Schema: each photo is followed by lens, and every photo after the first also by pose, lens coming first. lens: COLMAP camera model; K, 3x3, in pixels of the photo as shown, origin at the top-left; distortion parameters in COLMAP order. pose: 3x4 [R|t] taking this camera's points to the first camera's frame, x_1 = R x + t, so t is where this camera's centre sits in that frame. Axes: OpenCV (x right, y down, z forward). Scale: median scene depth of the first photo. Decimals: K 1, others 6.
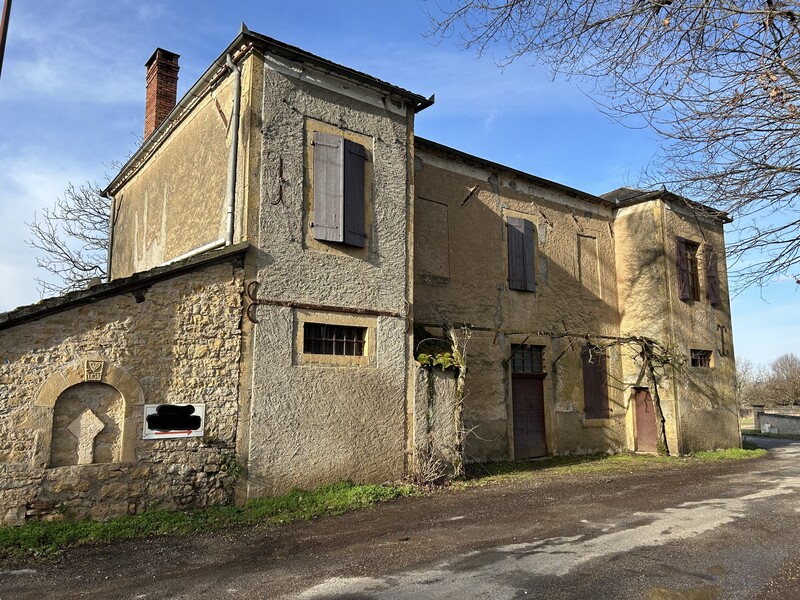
lens RADIAL K [[614.7, 0, 398.5], [0, 614.7, 302.1], [0, 0, 1]] dist [0.032712, -0.006156]
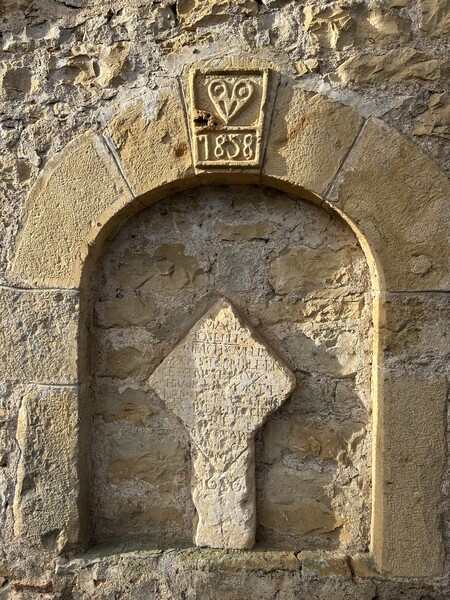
lens RADIAL K [[461.1, 0, 224.9], [0, 461.1, 301.3], [0, 0, 1]] dist [0.032712, -0.006156]
pose [[0.748687, 0.014244, -0.662771, -0.390802], [0.085817, 0.989274, 0.118202, 0.152276], [0.657346, -0.145373, 0.739434, 0.879941]]
